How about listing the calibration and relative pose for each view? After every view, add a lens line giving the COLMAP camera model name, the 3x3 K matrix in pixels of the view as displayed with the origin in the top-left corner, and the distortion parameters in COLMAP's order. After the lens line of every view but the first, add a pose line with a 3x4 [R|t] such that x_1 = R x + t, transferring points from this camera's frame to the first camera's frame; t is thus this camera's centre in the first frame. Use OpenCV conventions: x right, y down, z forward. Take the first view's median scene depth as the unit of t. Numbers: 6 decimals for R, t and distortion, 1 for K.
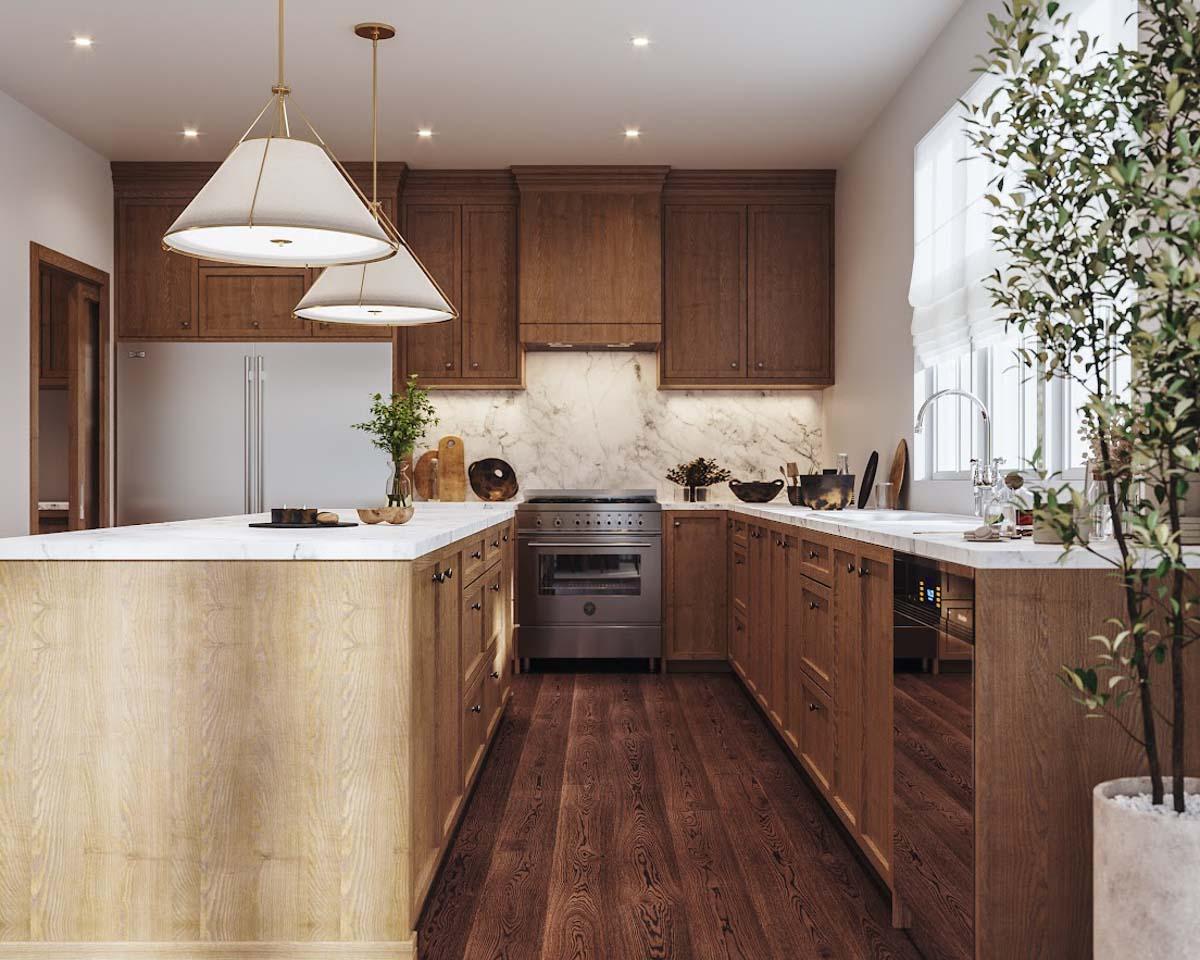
lens RADIAL K [[1307.1, 0, 599.8], [0, 1307.1, 480.4], [0, 0, 1]] dist [-0.000460, 0.000000]
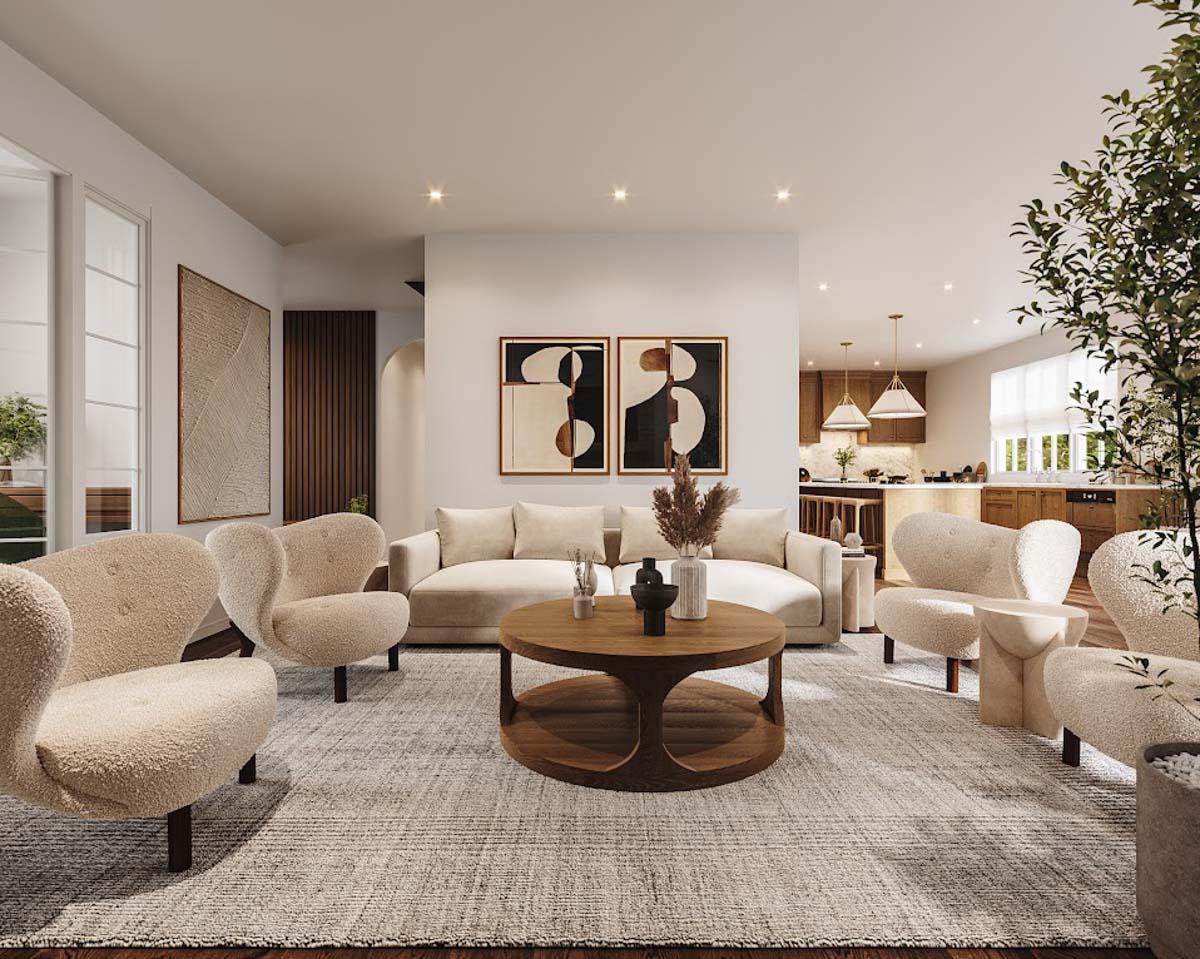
lens RADIAL K [[666.1, 0, 601.6], [0, 666.1, 480.7], [0, 0, 1]] dist [-0.005083, -0.000468]
pose [[0.999998, 0.000012, 0.001780, -0.561417], [-0.000014, 0.999999, 0.001455, 0.010602], [-0.001780, -0.001455, 0.999997, -0.515164]]
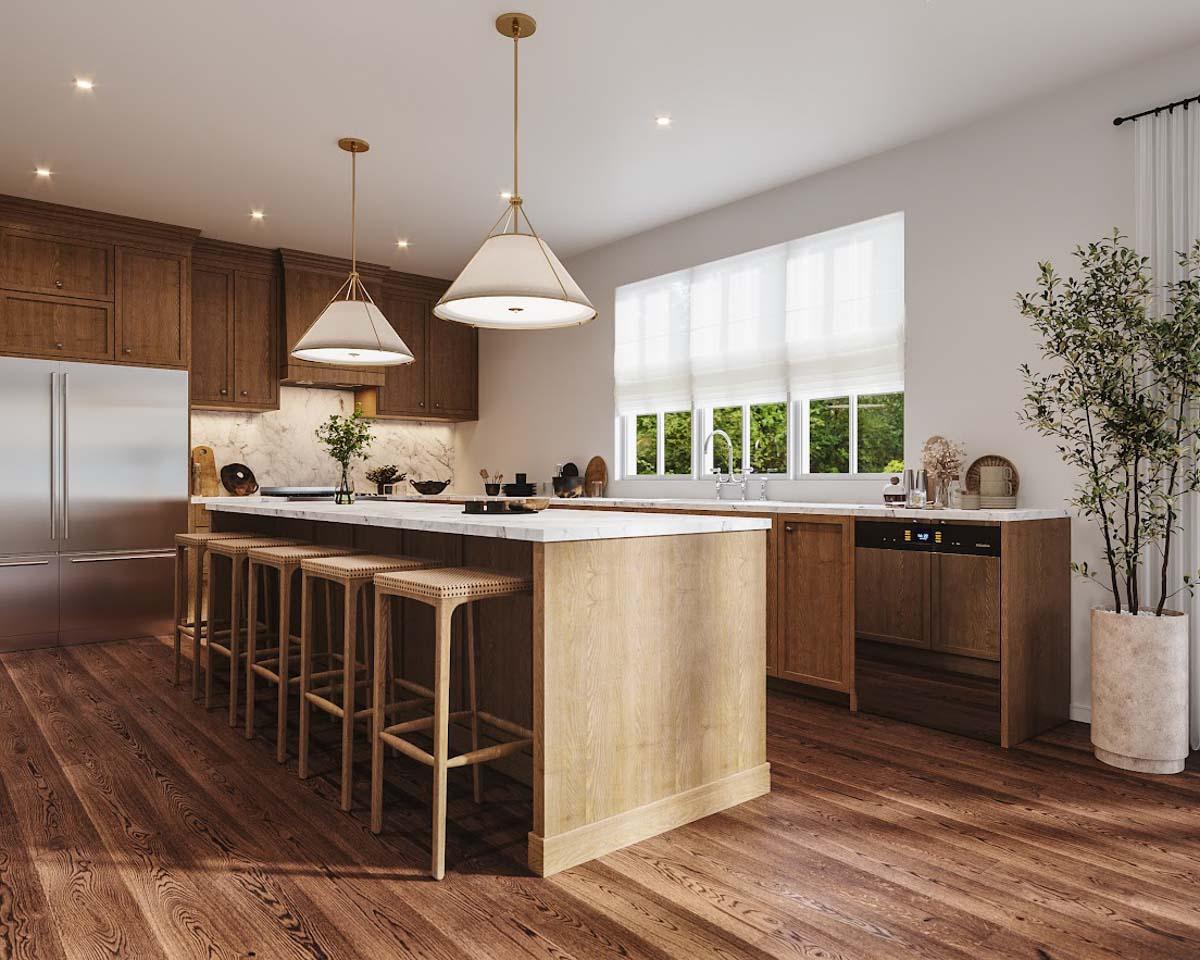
lens RADIAL K [[830.2, 0, 600.5], [0, 830.2, 479.1], [0, 0, 1]] dist [0.002314, 0.004660]
pose [[0.765333, 0.000699, 0.643634, -0.360666], [0.000324, 0.999999, -0.001471, 0.000096], [-0.643634, 0.001334, 0.765332, 0.126212]]
